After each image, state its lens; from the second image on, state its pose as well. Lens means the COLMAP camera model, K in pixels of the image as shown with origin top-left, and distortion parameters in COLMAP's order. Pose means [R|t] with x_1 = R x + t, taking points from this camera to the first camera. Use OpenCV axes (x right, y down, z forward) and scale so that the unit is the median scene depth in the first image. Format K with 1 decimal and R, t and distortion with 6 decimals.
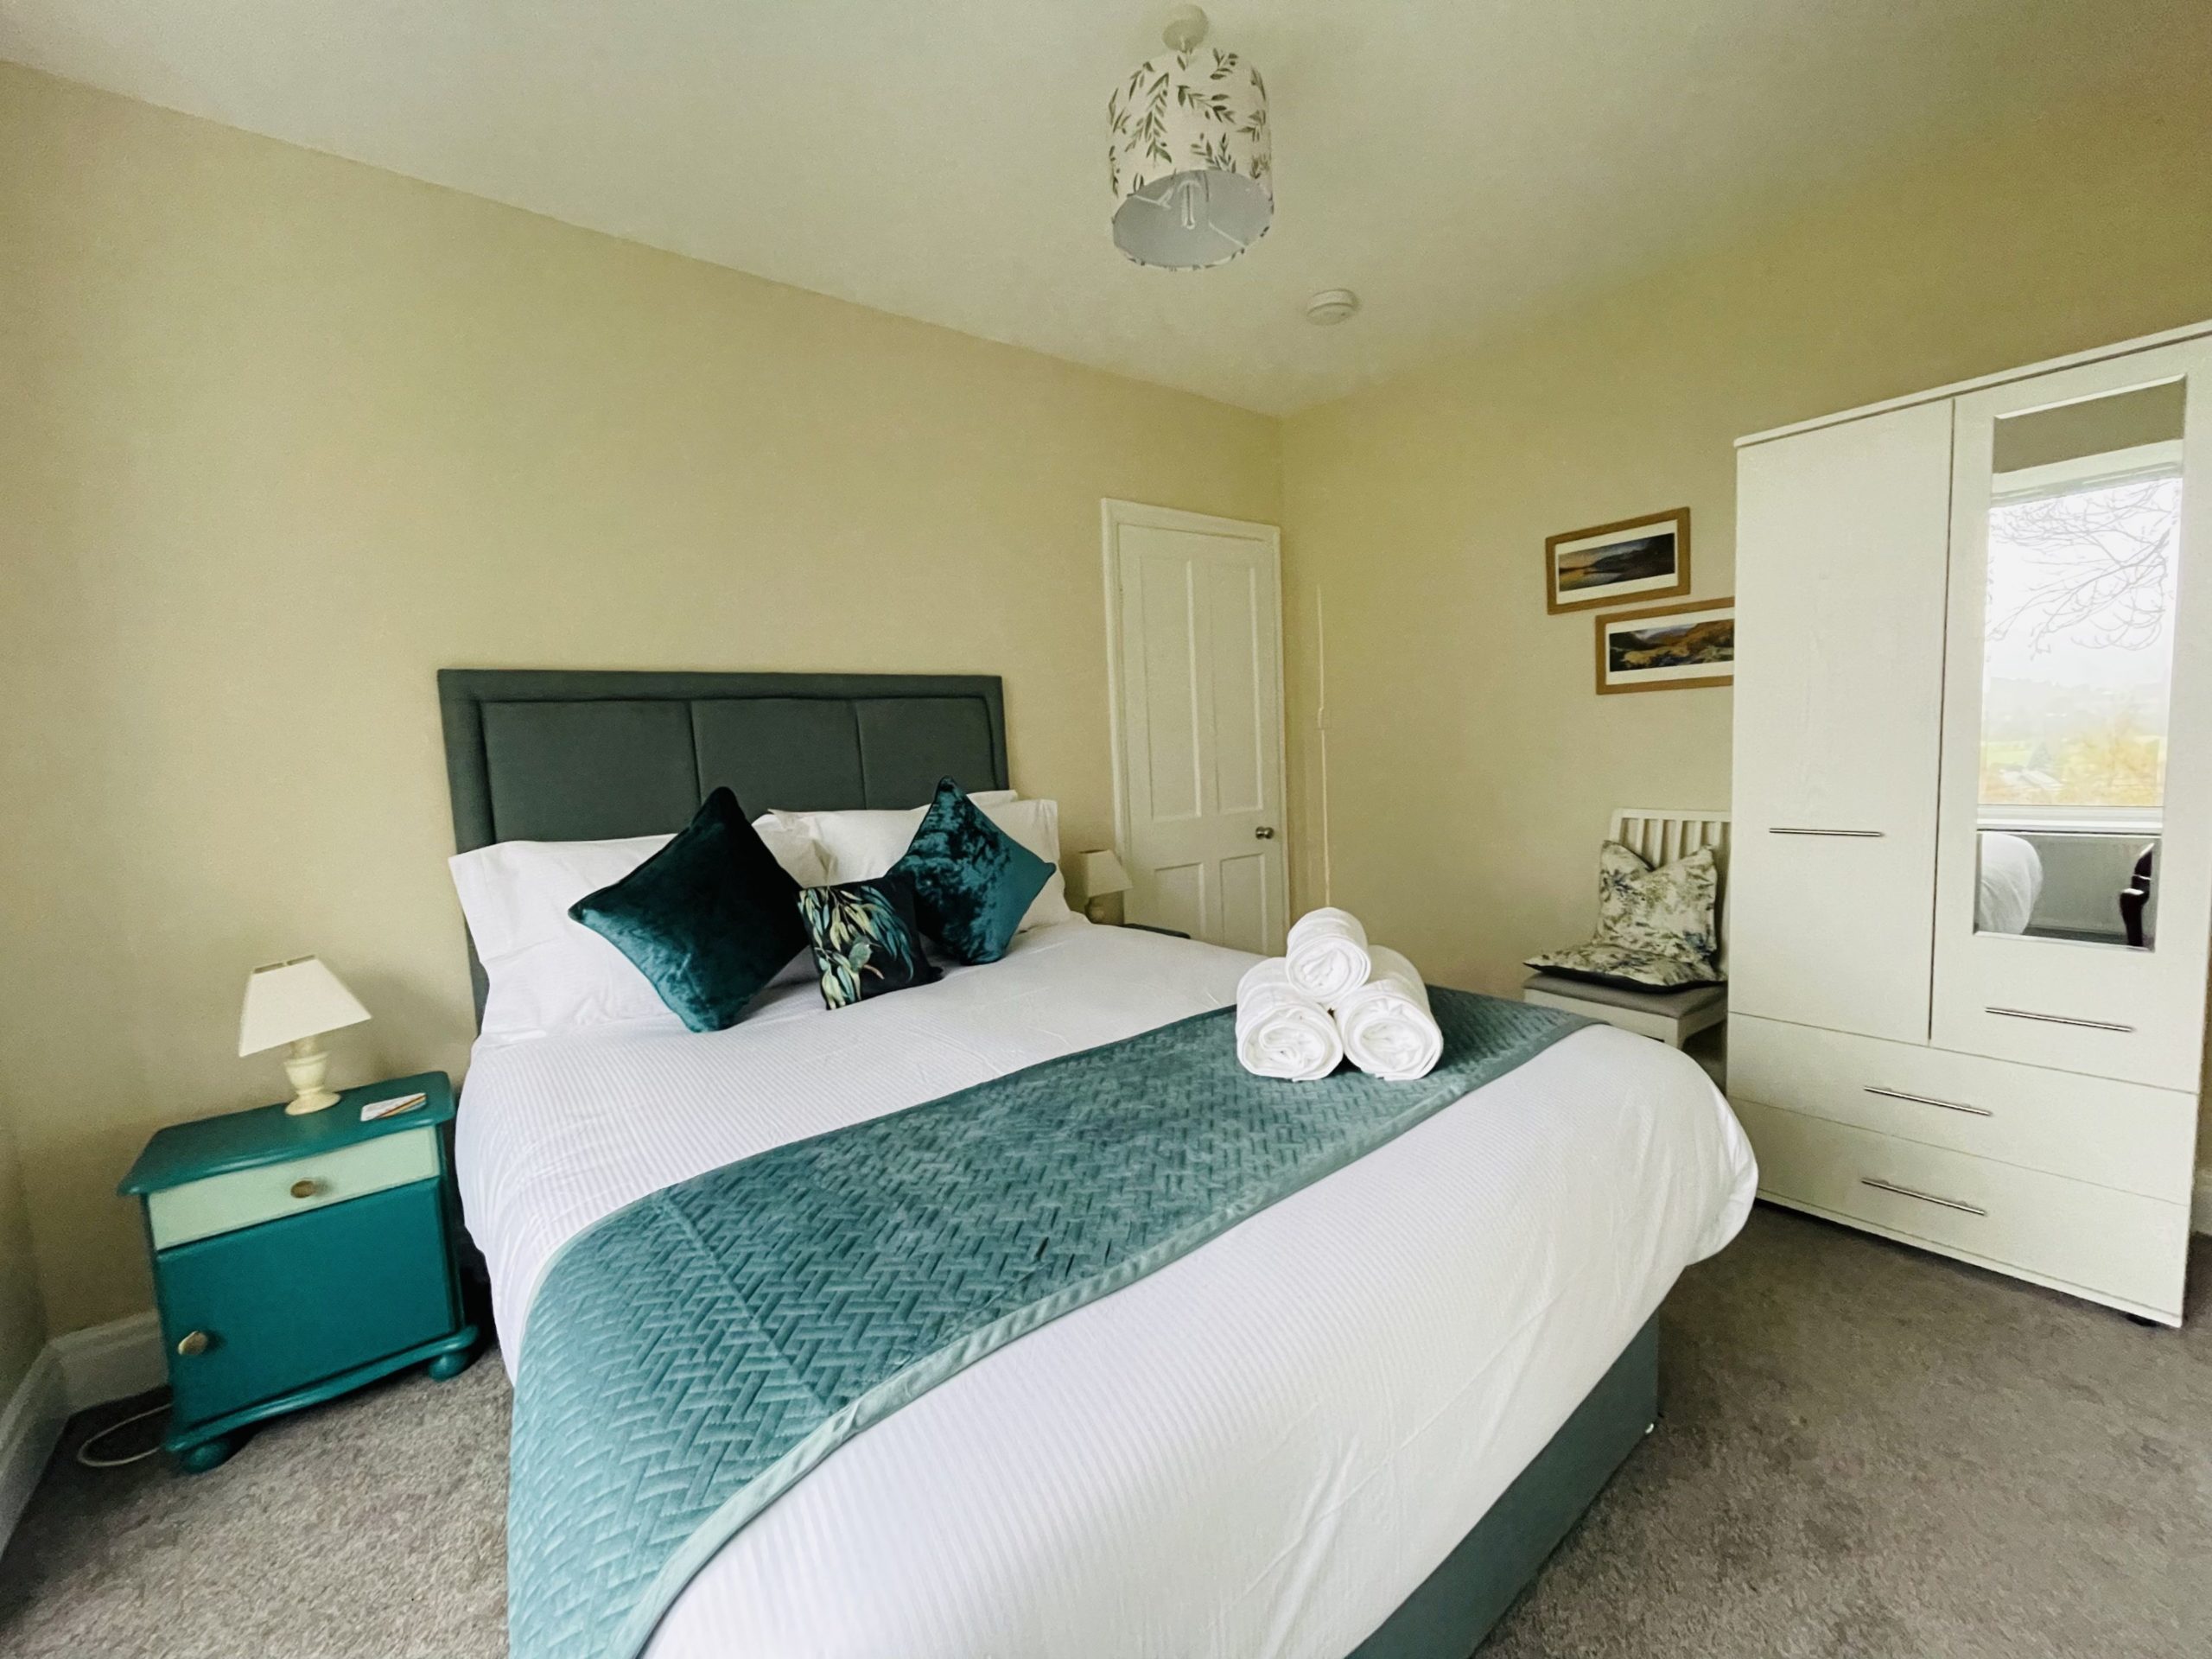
lens RADIAL K [[889.1, 0, 1106.0], [0, 889.1, 829.5], [0, 0, 1]] dist [-0.017773, -0.000035]
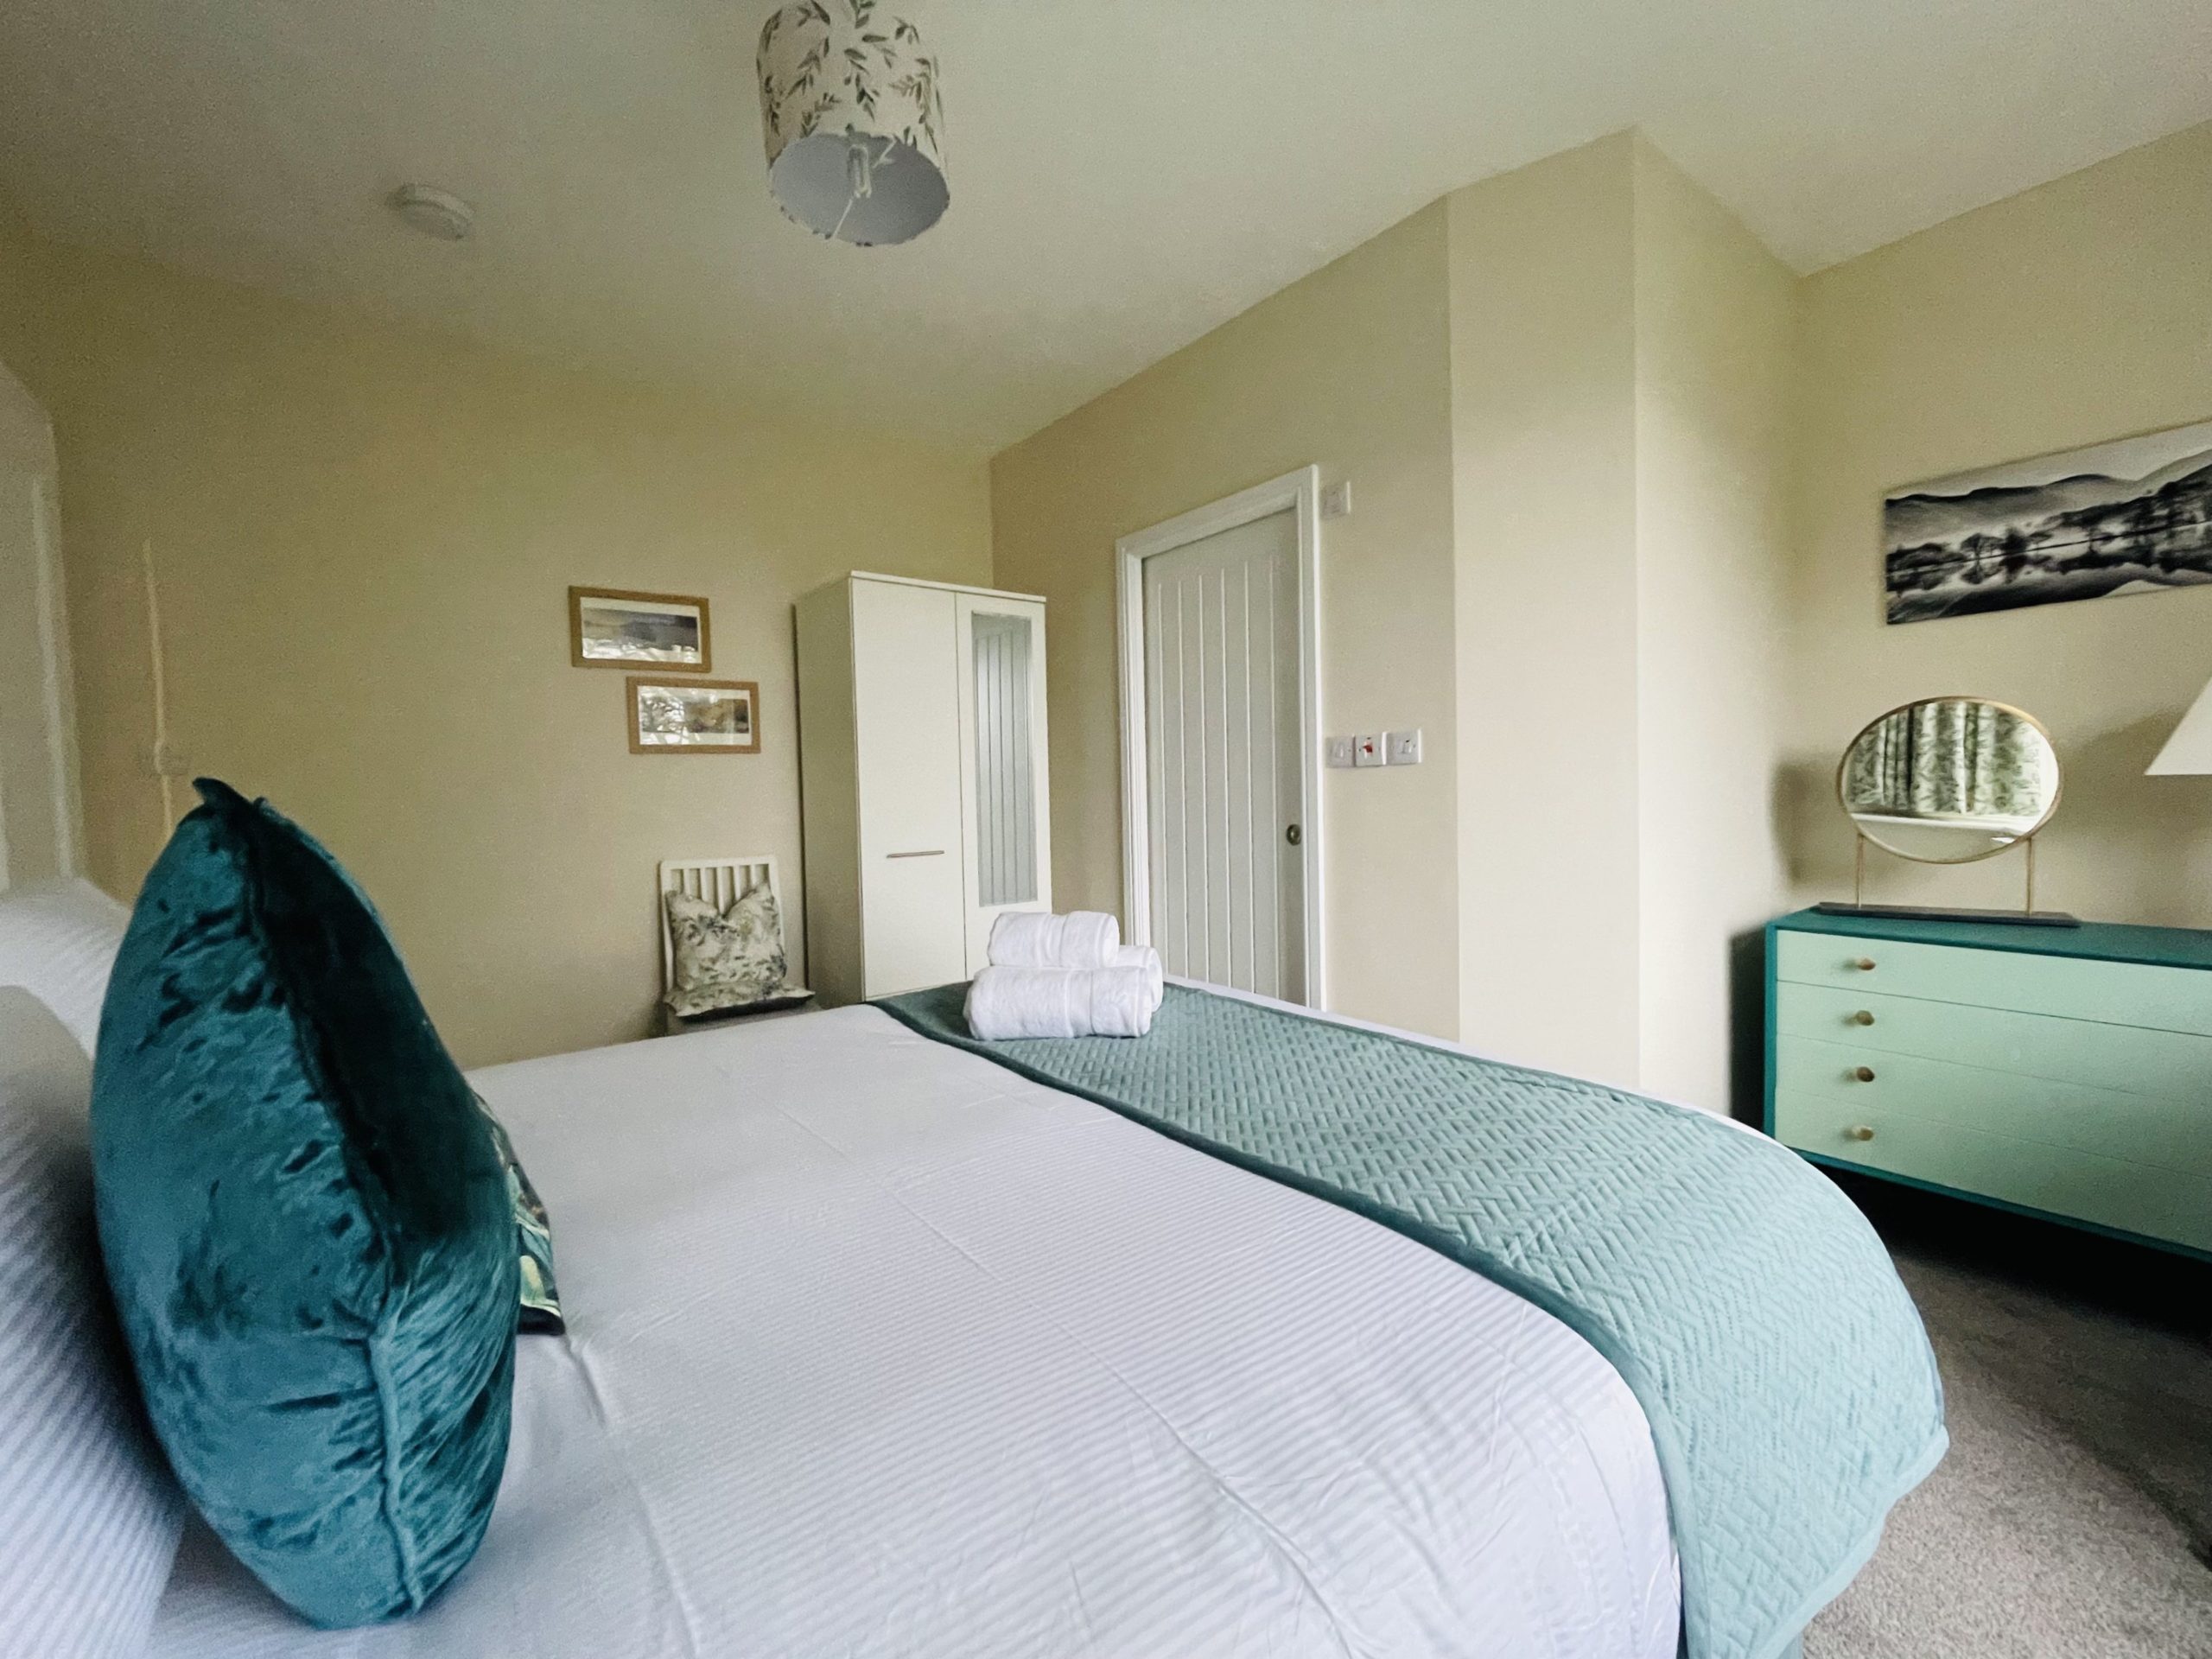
lens RADIAL K [[889.1, 0, 1106.0], [0, 889.1, 829.5], [0, 0, 1]] dist [-0.017773, -0.000035]
pose [[0.007495, 0.009833, 0.999924, -0.507410], [0.121862, 0.992490, -0.010674, 0.014441], [-0.992519, 0.121932, 0.006241, 0.505784]]
